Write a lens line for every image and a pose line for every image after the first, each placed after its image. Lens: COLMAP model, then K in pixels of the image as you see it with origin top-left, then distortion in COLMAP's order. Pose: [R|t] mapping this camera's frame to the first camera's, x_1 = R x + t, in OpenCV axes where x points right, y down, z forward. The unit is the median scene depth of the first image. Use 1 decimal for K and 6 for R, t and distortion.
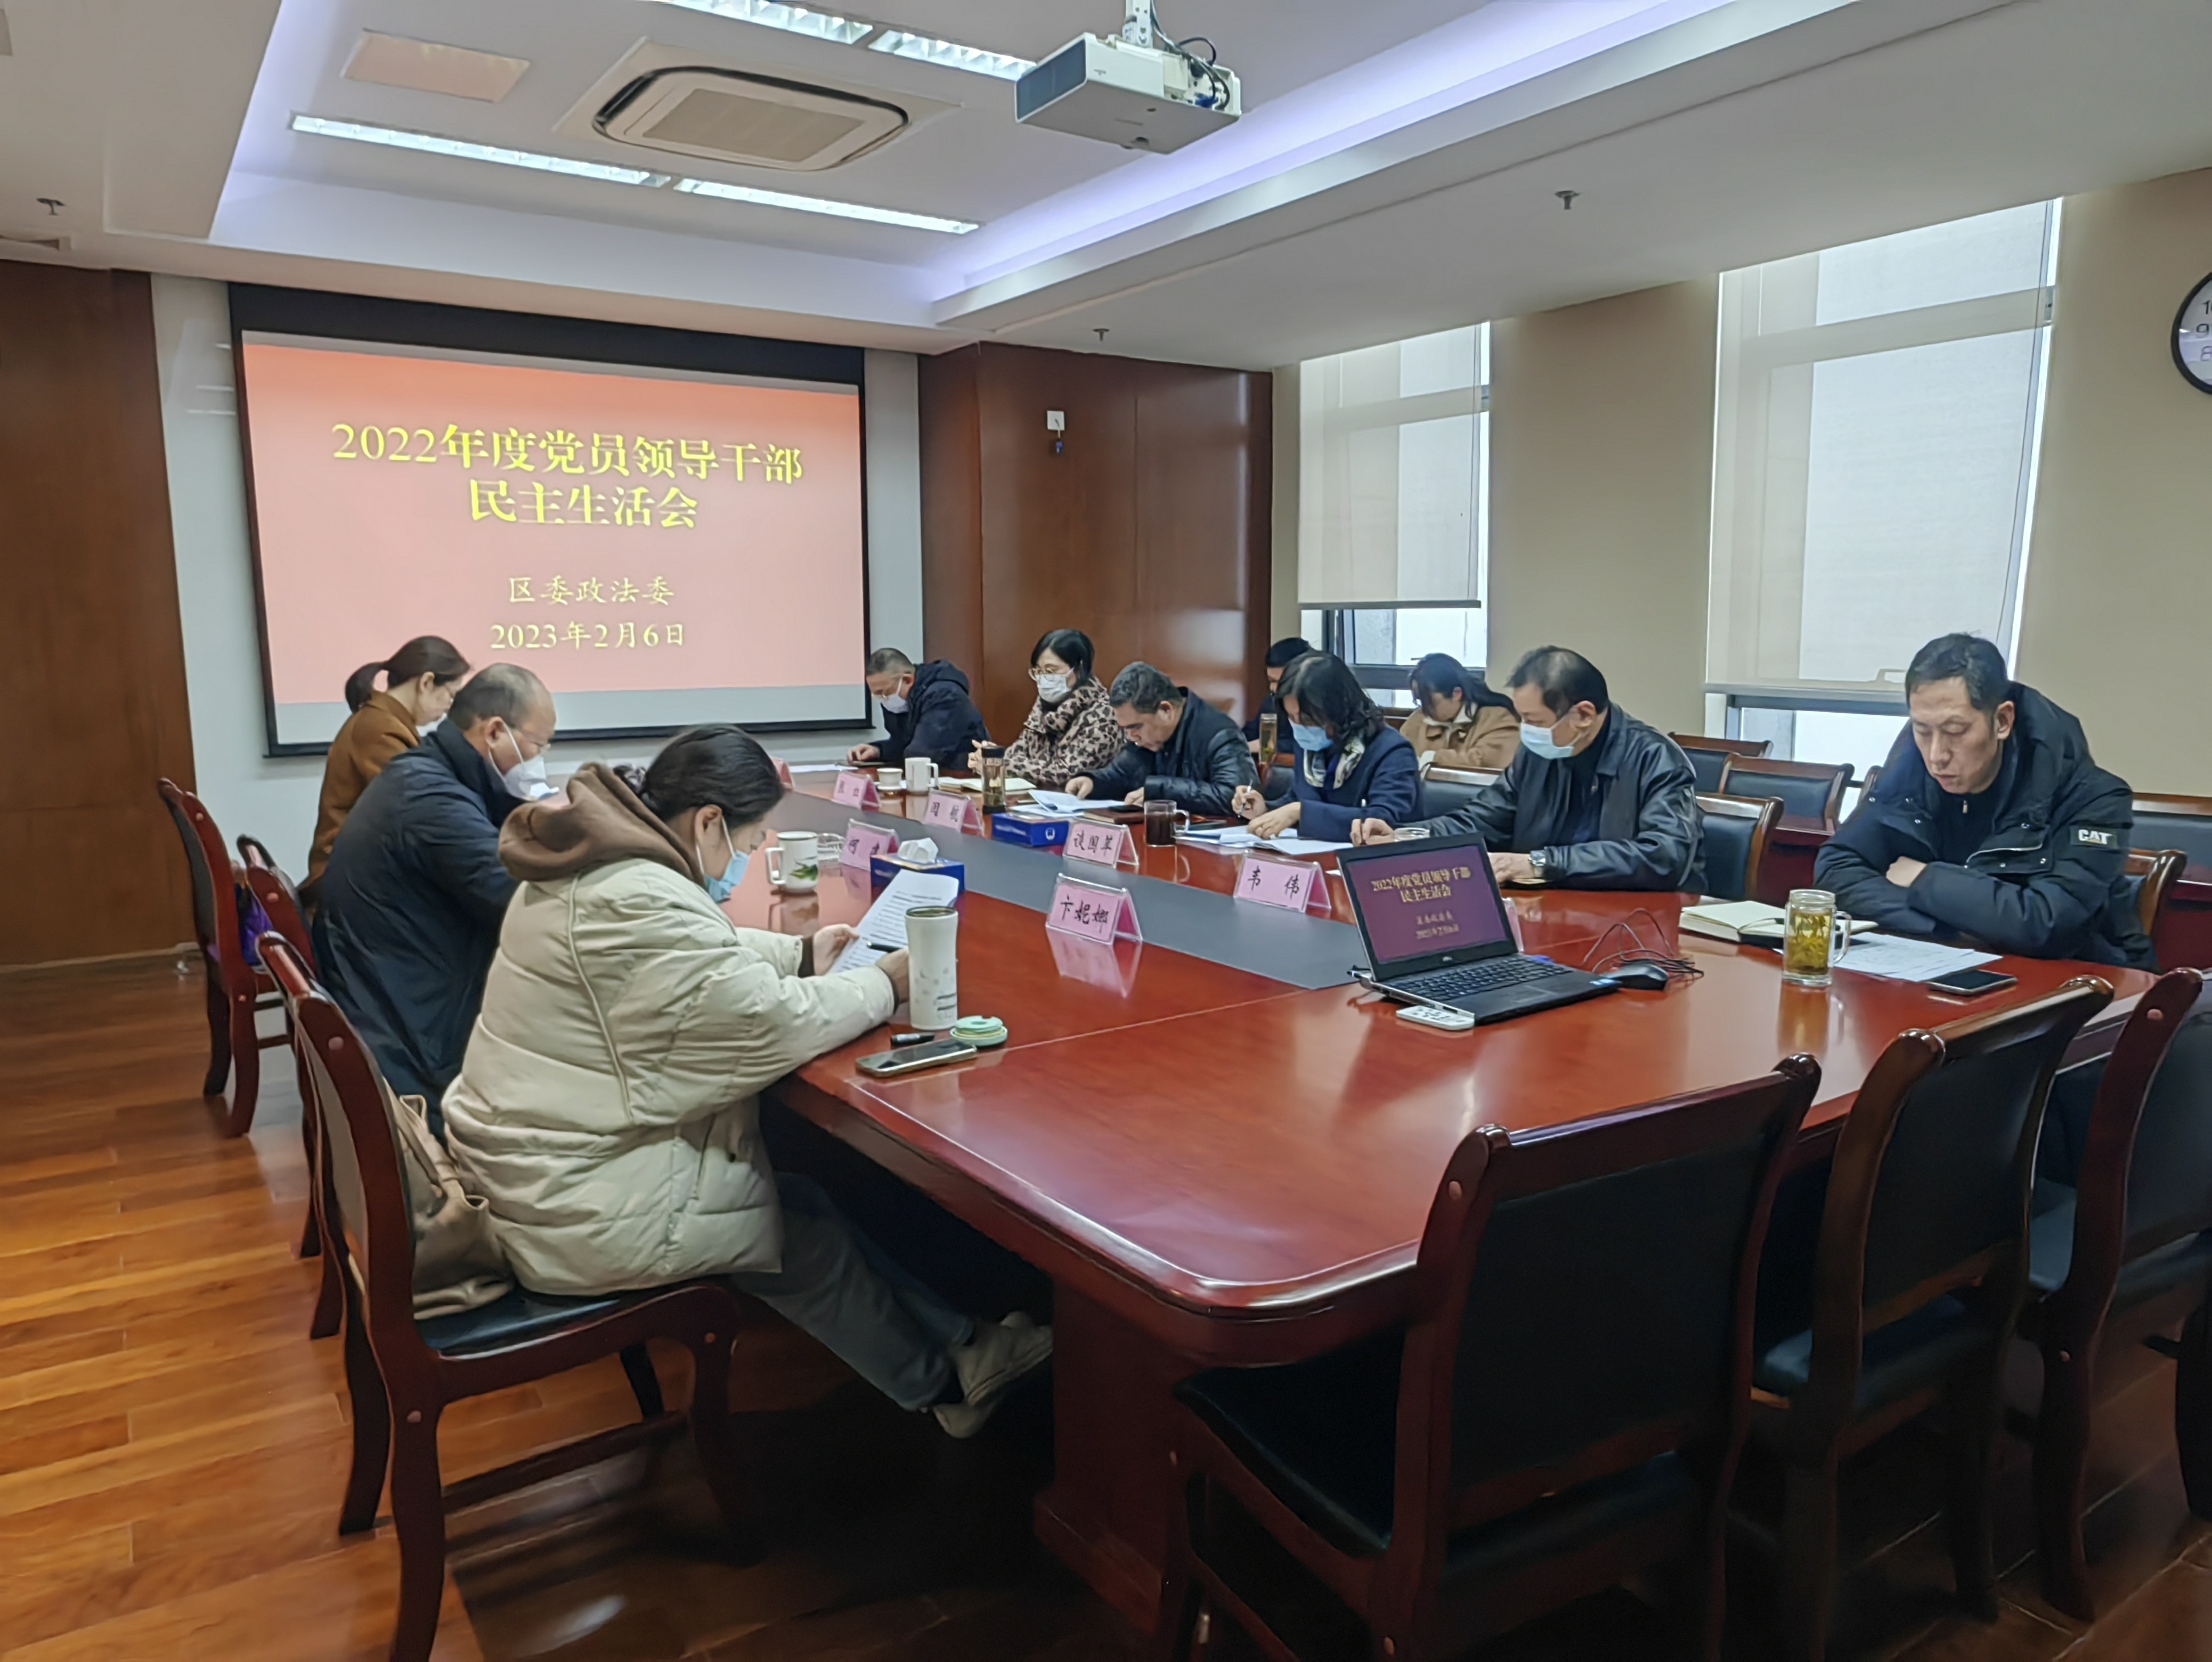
lens RADIAL K [[1473.5, 0, 1106.9], [0, 1473.5, 840.4], [0, 0, 1]] dist [-0.039614, 0.001208]
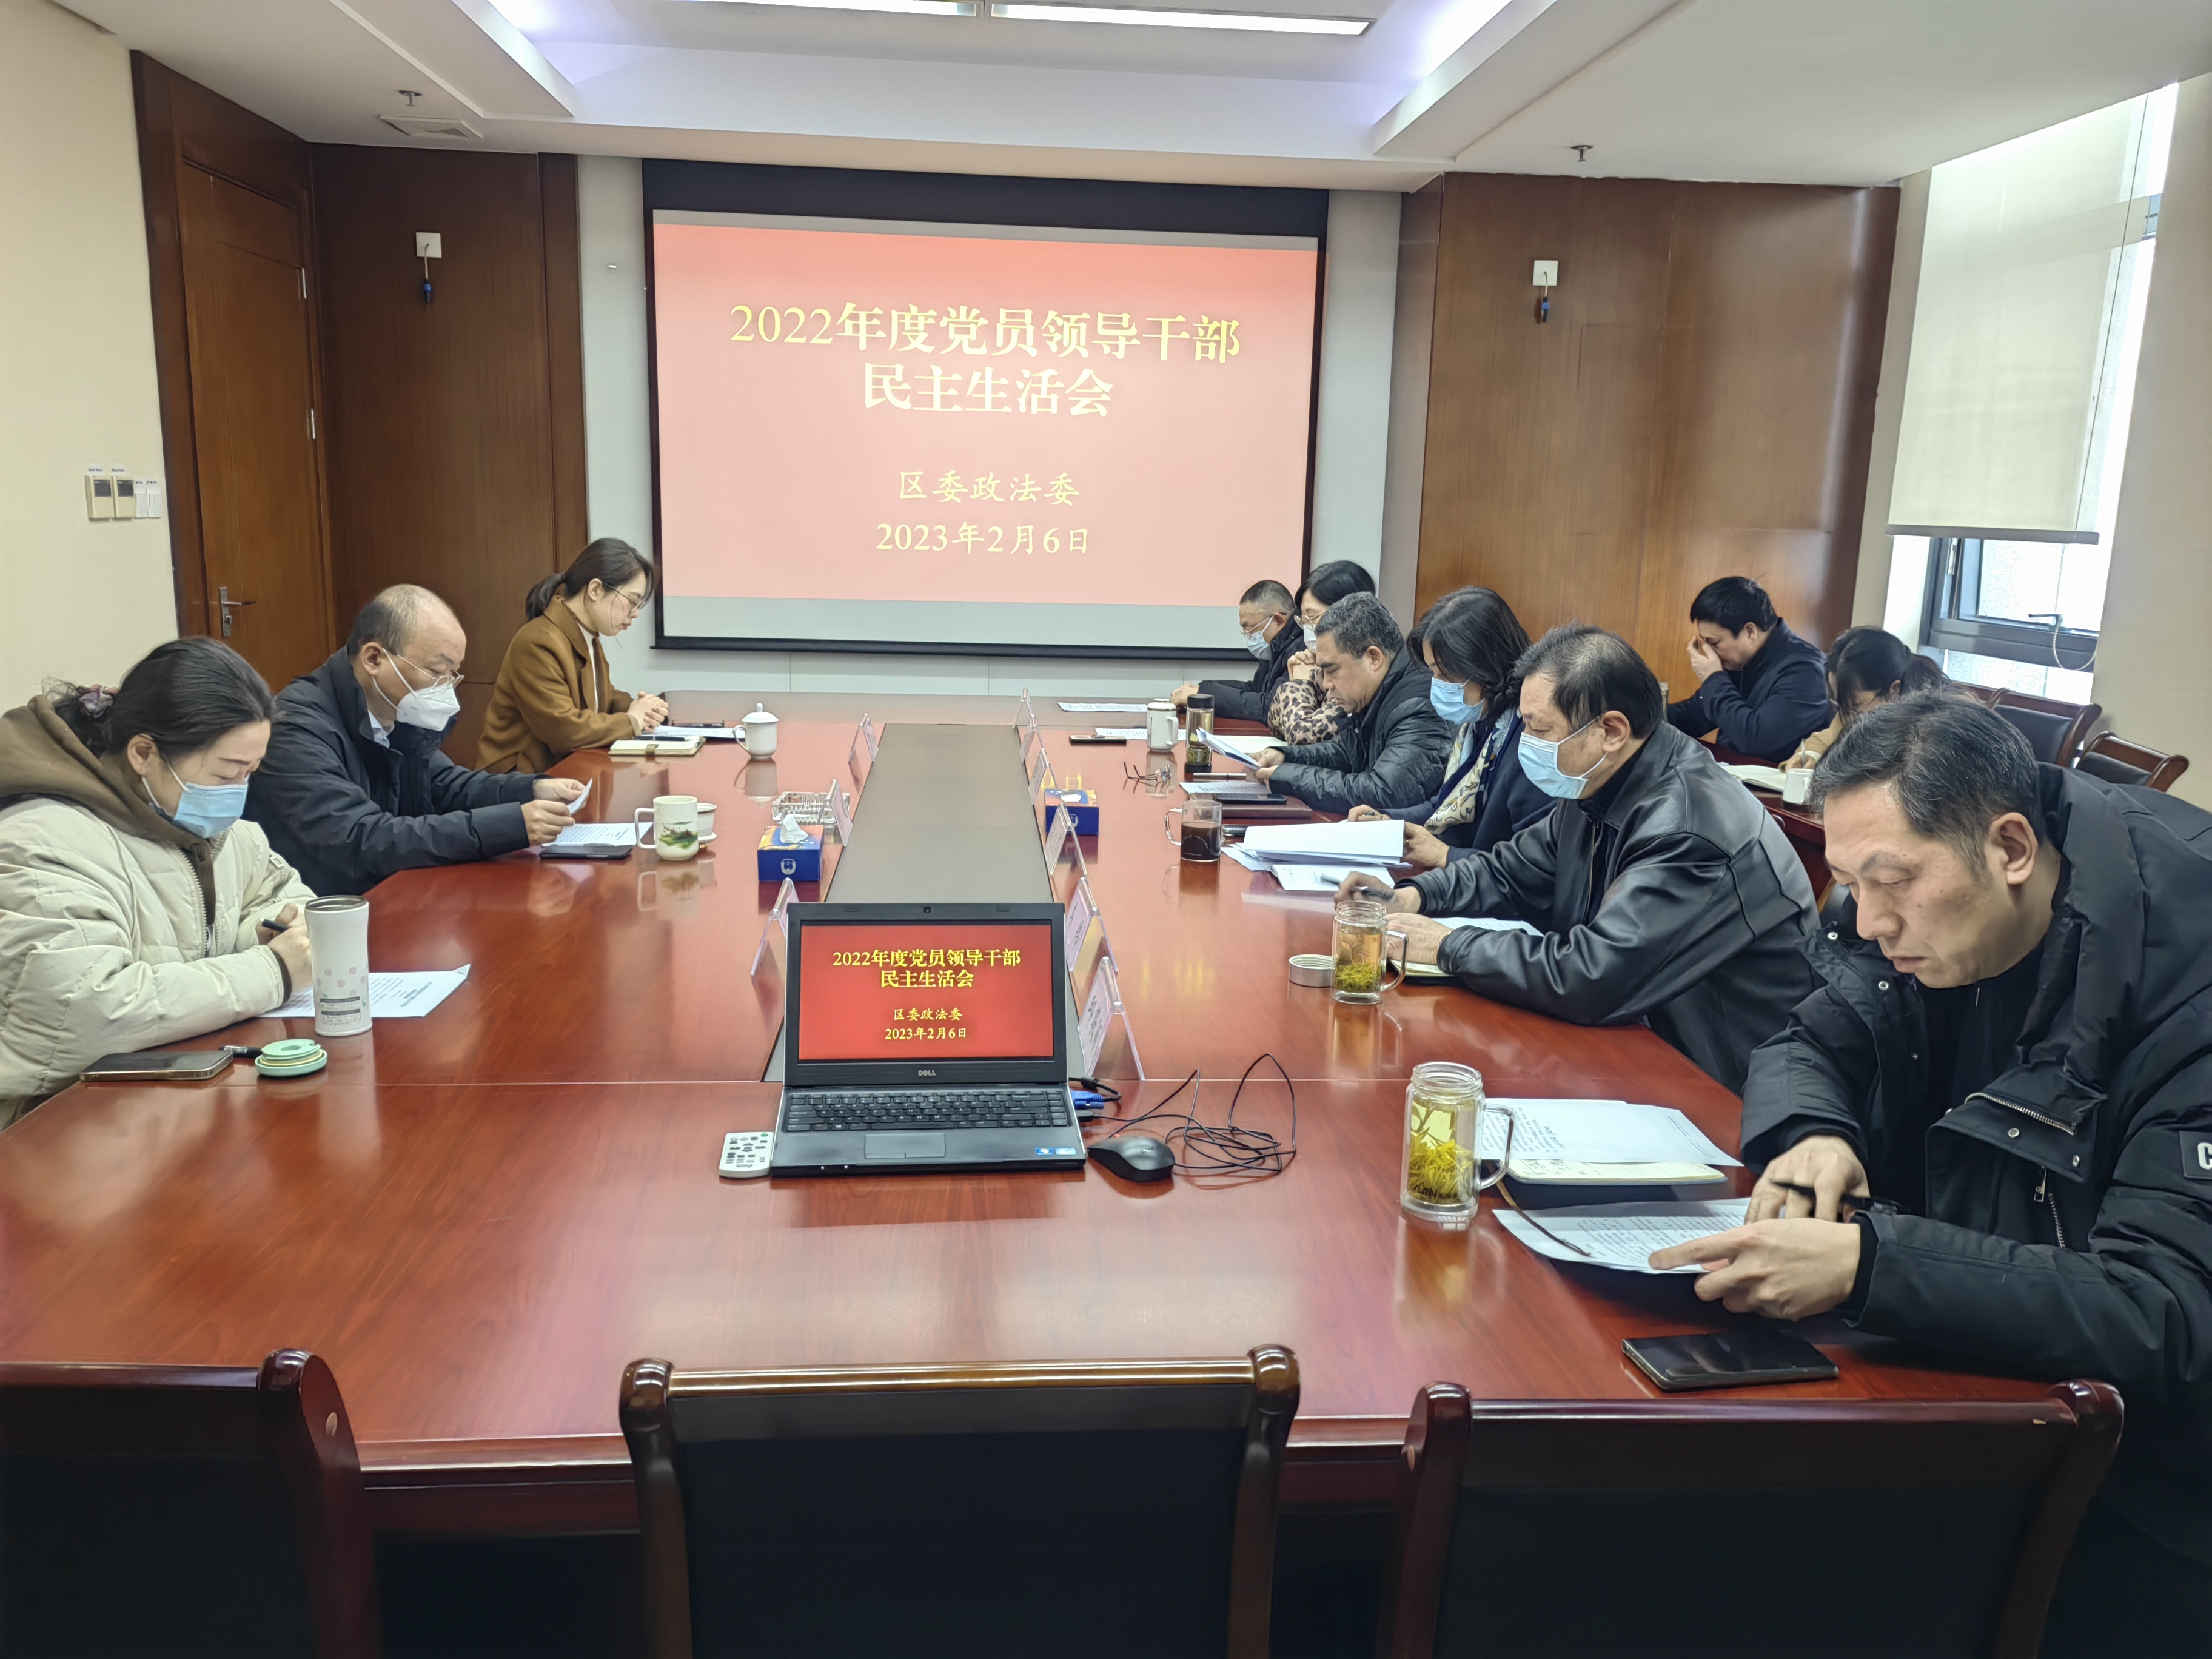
lens RADIAL K [[1715.2, 0, 1101.9], [0, 1715.2, 825.2], [0, 0, 1]] dist [0.000629, -0.015768]
pose [[0.862399, 0.115828, -0.492800, 0.249211], [-0.101915, 0.993266, 0.055108, -0.032154], [0.495865, 0.002698, 0.868396, 0.133657]]
